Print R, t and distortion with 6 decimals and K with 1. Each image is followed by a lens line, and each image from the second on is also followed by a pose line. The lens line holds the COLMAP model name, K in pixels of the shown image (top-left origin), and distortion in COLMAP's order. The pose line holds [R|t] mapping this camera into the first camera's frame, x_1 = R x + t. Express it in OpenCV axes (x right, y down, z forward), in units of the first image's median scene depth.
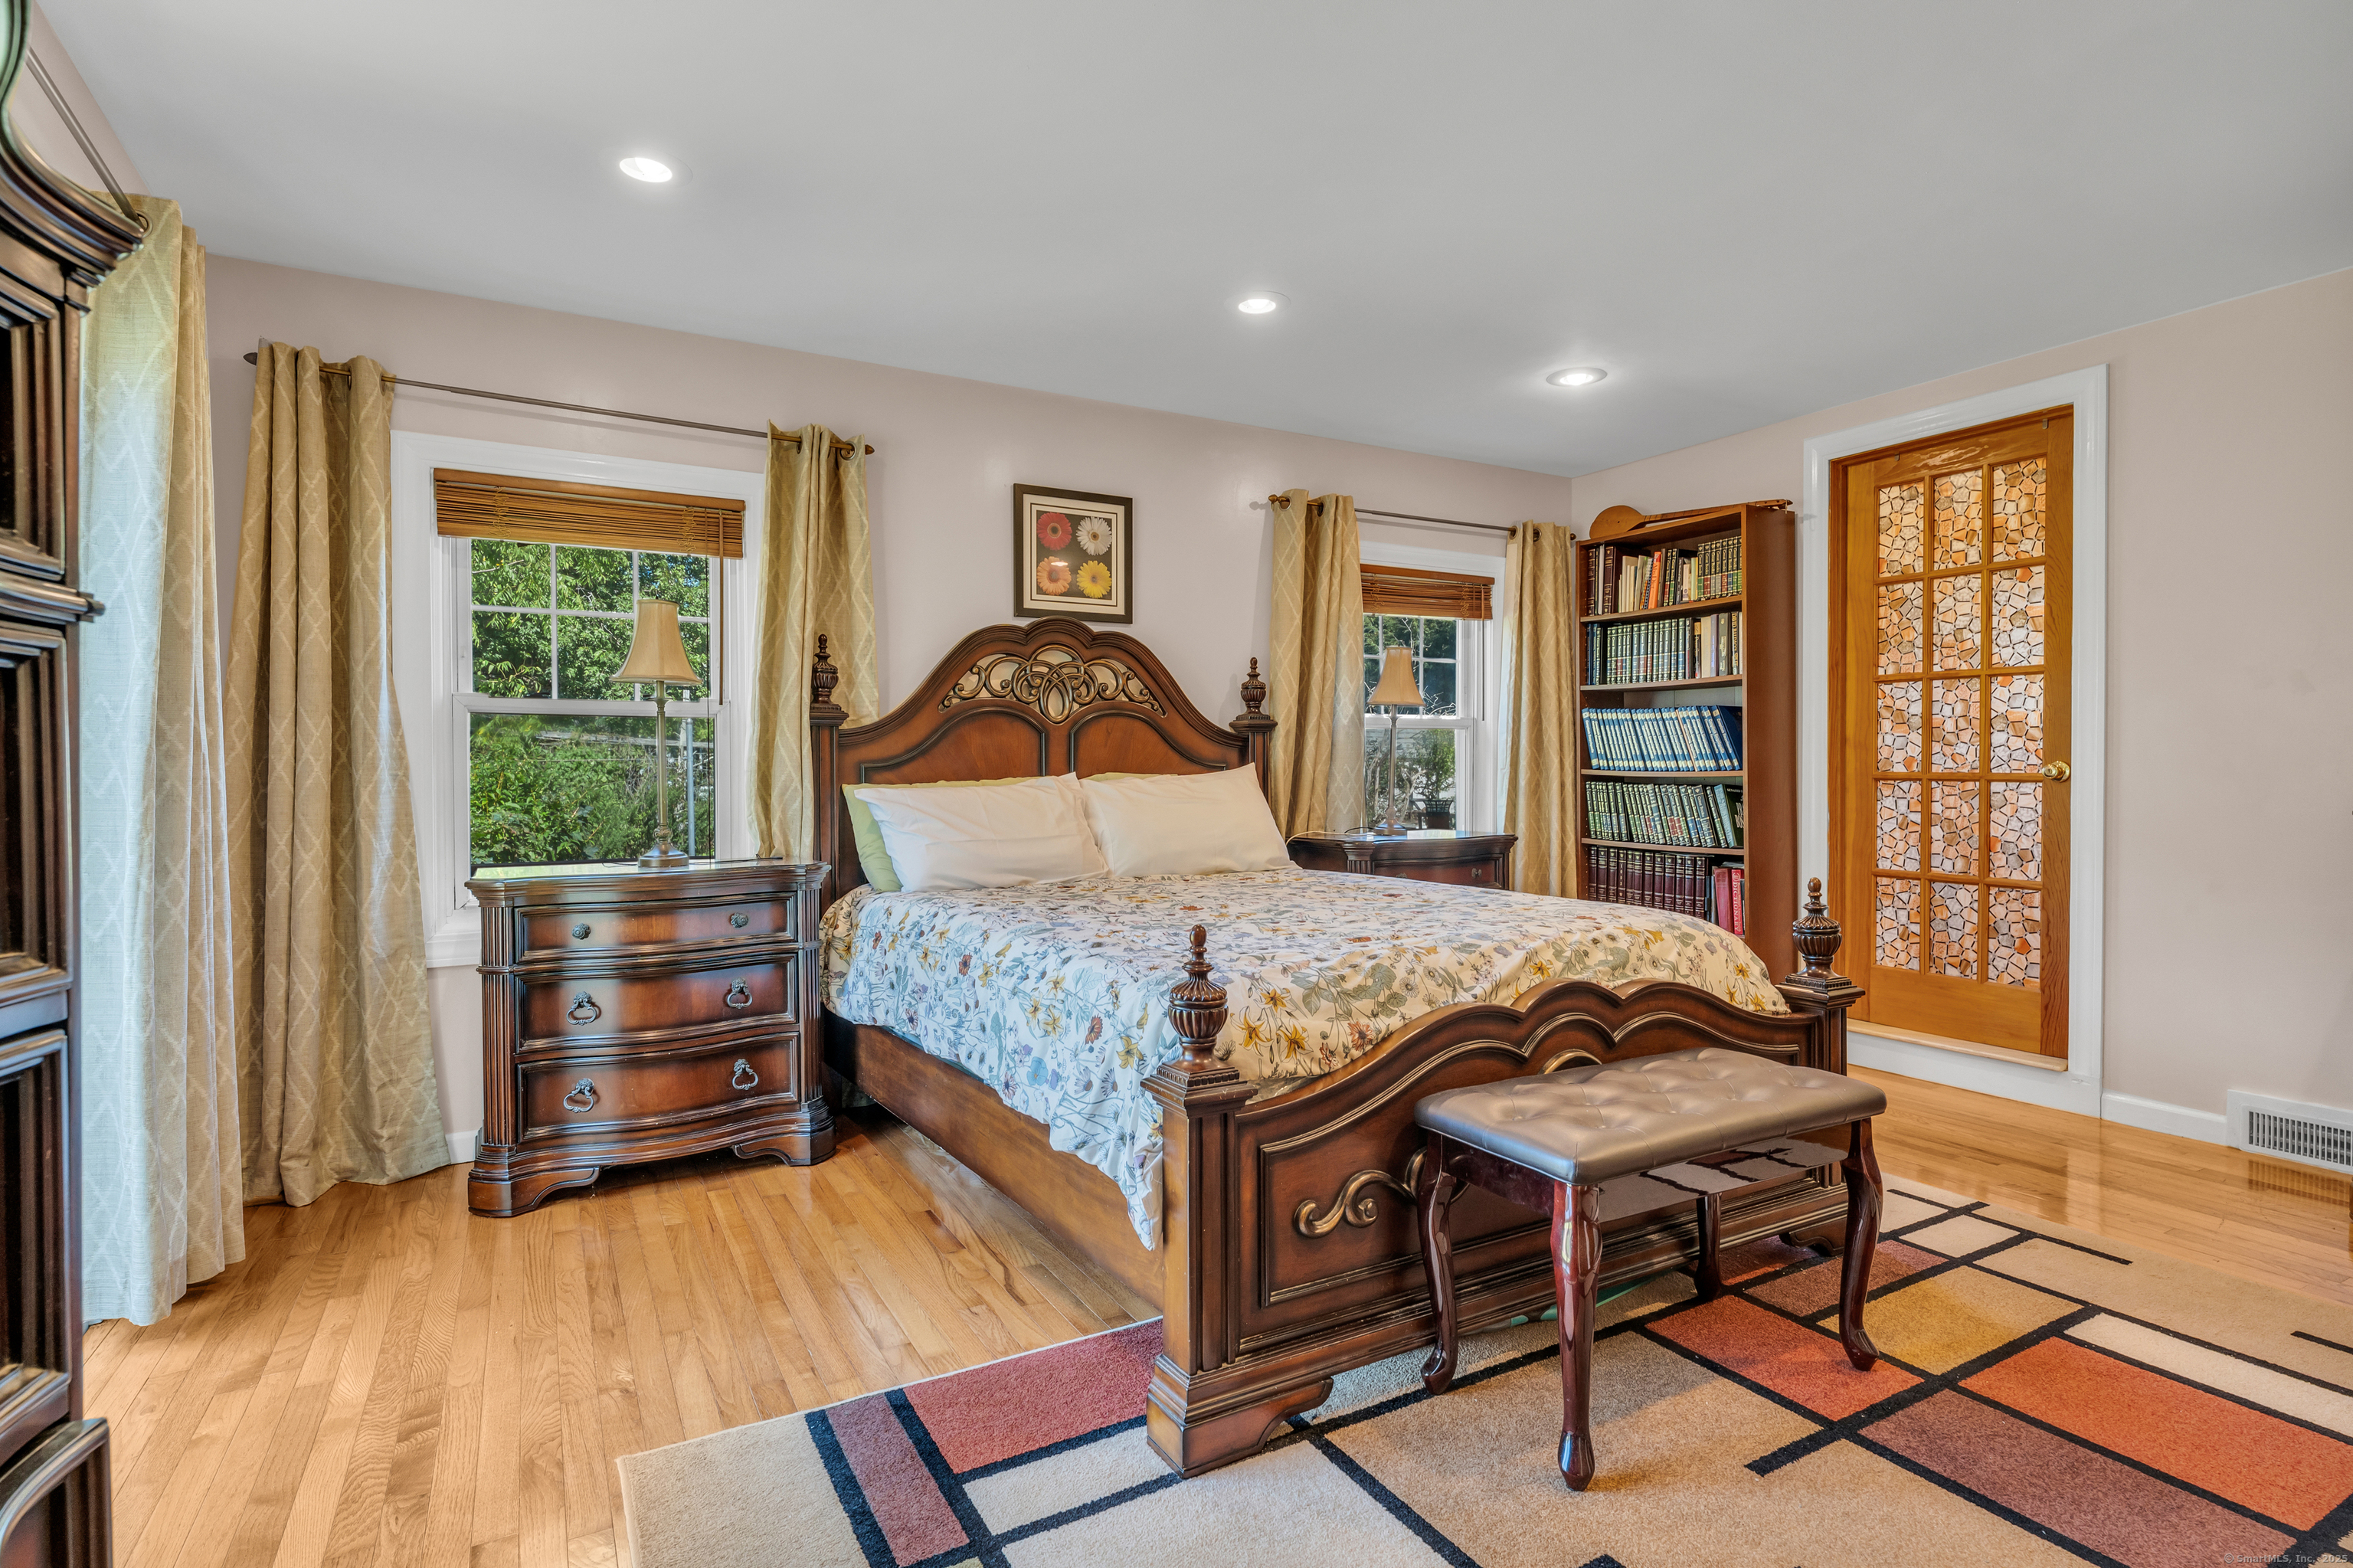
lens RADIAL K [[1233.5, 0, 1181.1], [0, 1233.5, 784.2], [0, 0, 1]] dist [-0.000300, -0.000537]
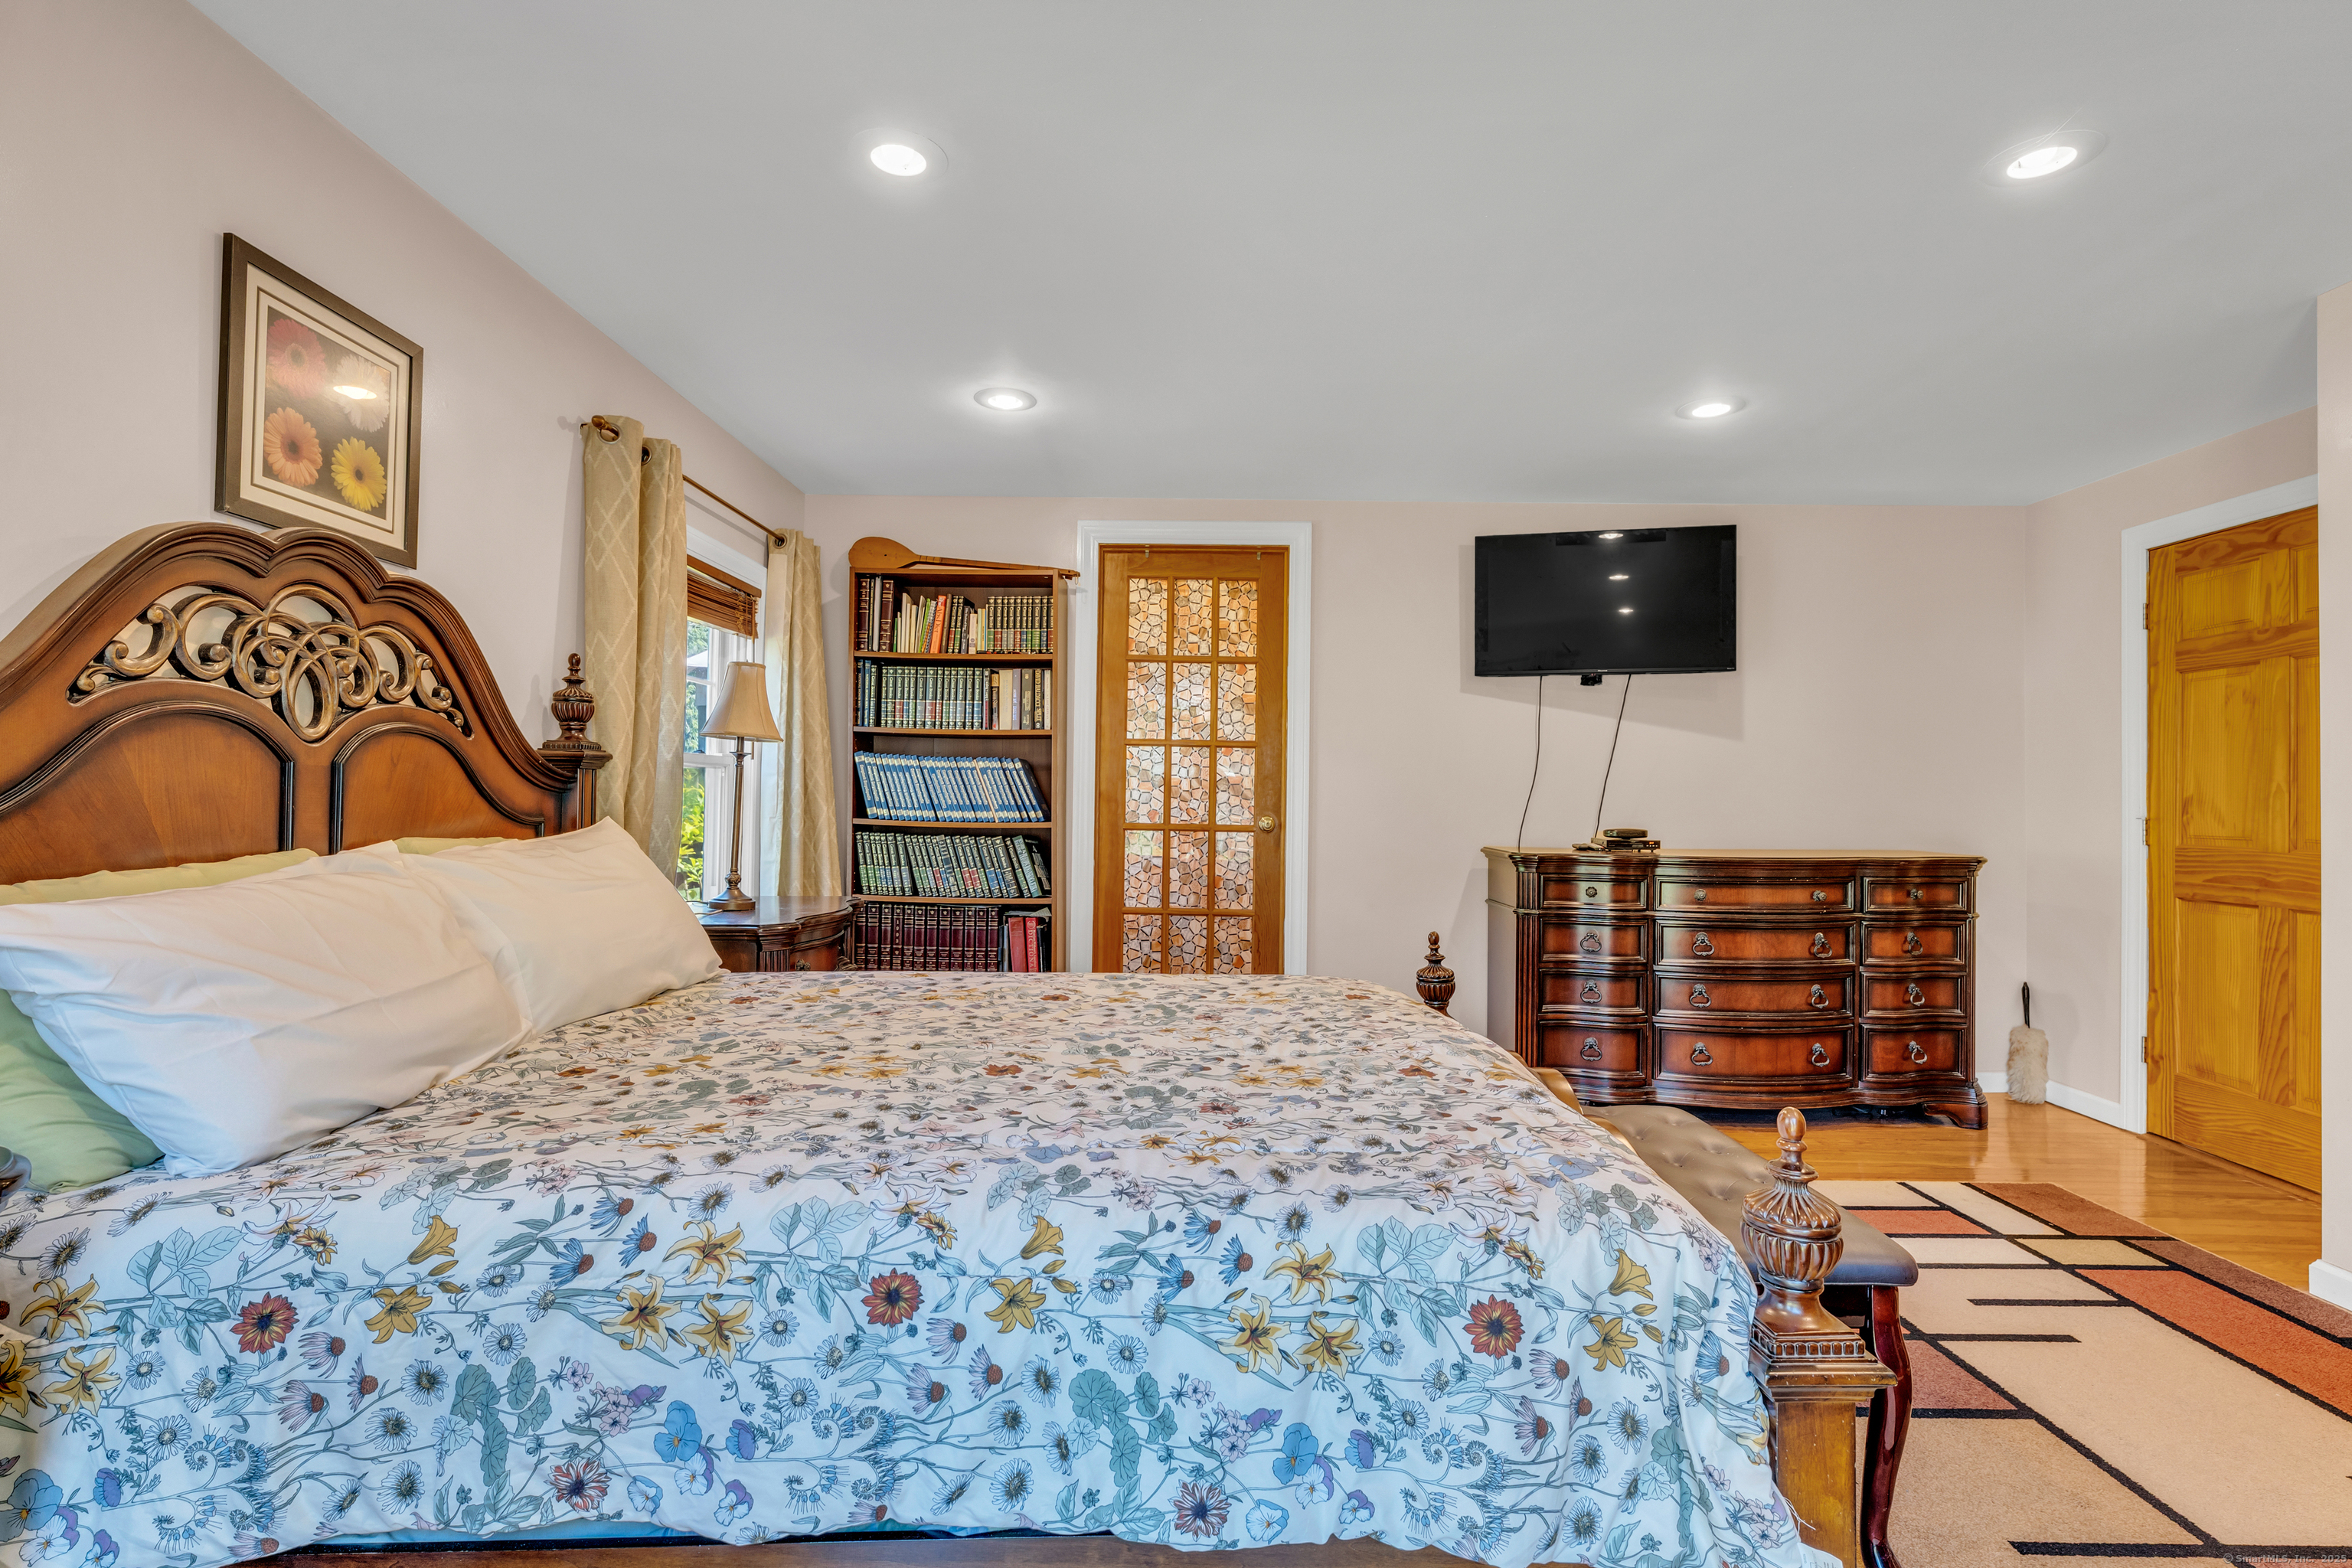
lens RADIAL K [[1106.7, 0, 1181.5], [0, 1106.7, 782.8], [0, 0, 1]] dist [-0.004859, 0.000982]
pose [[0.479684, 0.022757, 0.877146, -0.325303], [-0.003908, 0.999709, -0.023800, -0.023417], [-0.877433, 0.007989, 0.479633, 0.474223]]
